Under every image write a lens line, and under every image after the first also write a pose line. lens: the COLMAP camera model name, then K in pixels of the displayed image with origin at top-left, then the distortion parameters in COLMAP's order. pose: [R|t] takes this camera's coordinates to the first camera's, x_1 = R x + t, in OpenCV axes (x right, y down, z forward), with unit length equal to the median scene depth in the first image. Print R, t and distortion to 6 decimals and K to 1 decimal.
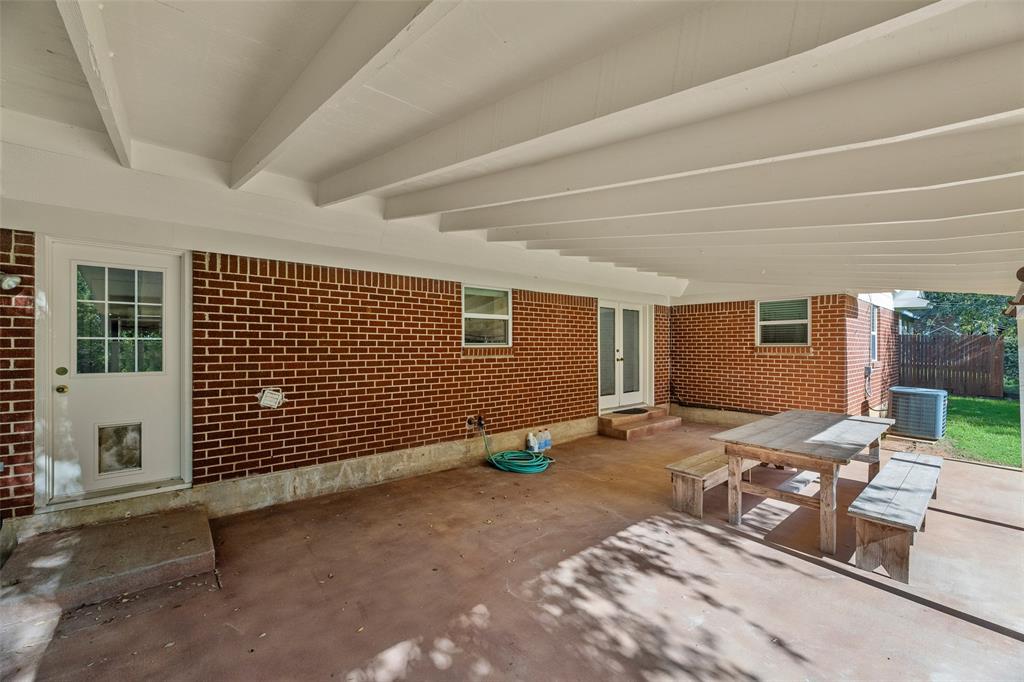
lens RADIAL K [[416.7, 0, 519.1], [0, 416.7, 342.7], [0, 0, 1]] dist [0.002972, 0.000127]
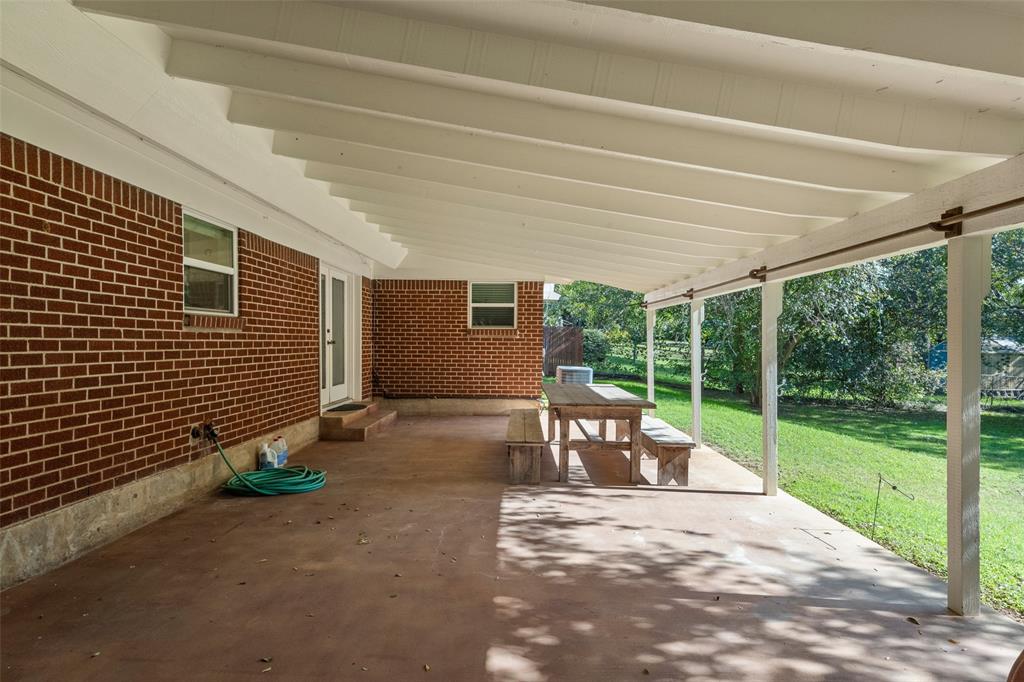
lens RADIAL K [[545.5, 0, 517.3], [0, 545.5, 348.0], [0, 0, 1]] dist [0.006745, 0.000345]
pose [[0.665173, -0.002806, 0.746684, -0.483548], [-0.013533, 0.999783, 0.015813, 0.051765], [-0.746567, -0.020623, 0.664990, 0.123691]]
